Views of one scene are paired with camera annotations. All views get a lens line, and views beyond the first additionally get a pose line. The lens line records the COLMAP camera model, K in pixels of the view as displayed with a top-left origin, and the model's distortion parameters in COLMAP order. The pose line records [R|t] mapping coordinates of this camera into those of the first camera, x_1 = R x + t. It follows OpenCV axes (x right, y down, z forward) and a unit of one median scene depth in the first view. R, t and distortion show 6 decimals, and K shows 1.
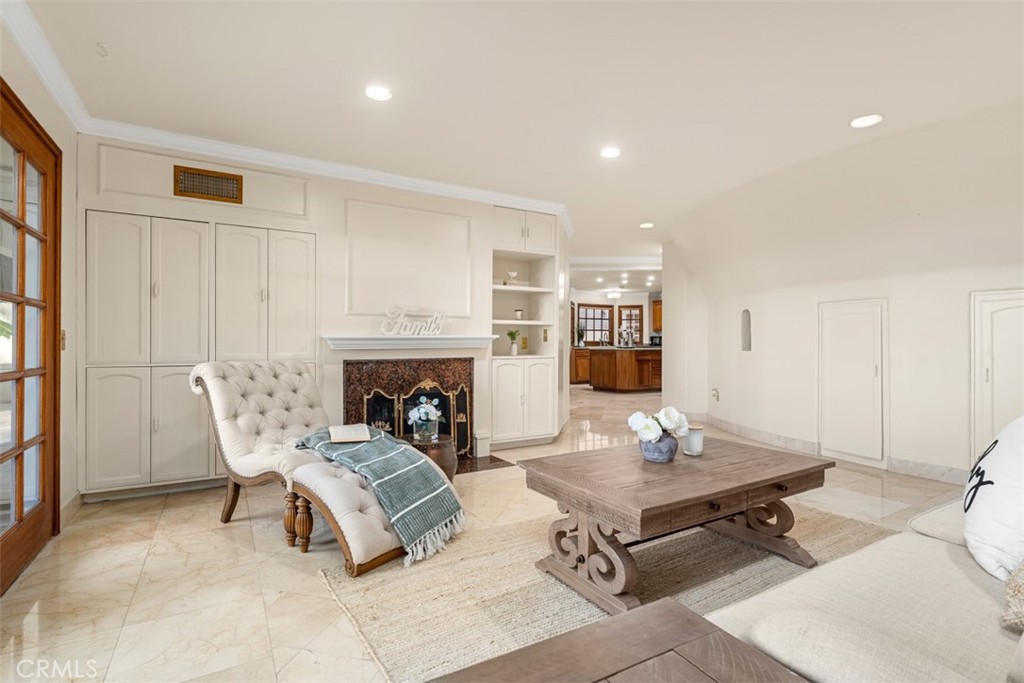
lens RADIAL K [[486.5, 0, 506.8], [0, 486.5, 339.6], [0, 0, 1]] dist [0.001550, 0.000016]
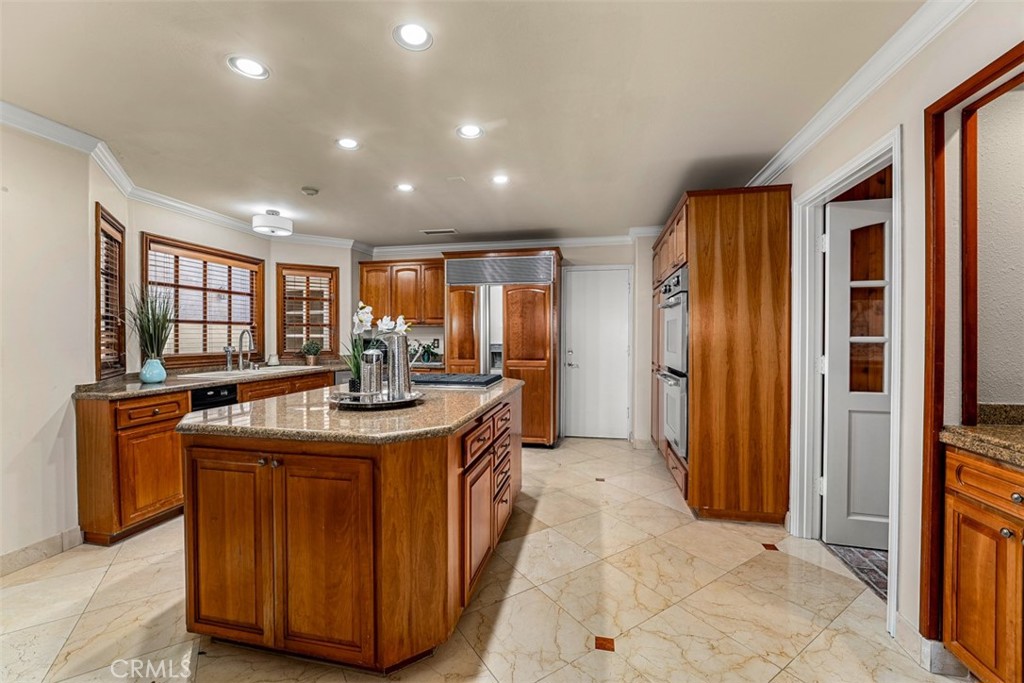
lens RADIAL K [[413.1, 0, 508.3], [0, 413.1, 338.3], [0, 0, 1]] dist [-0.014561, 0.001392]
pose [[0.678087, -0.005687, 0.734960, 0.111331], [-0.001095, 0.999961, 0.008748, -0.010430], [-0.734981, -0.006737, 0.678054, 0.643175]]
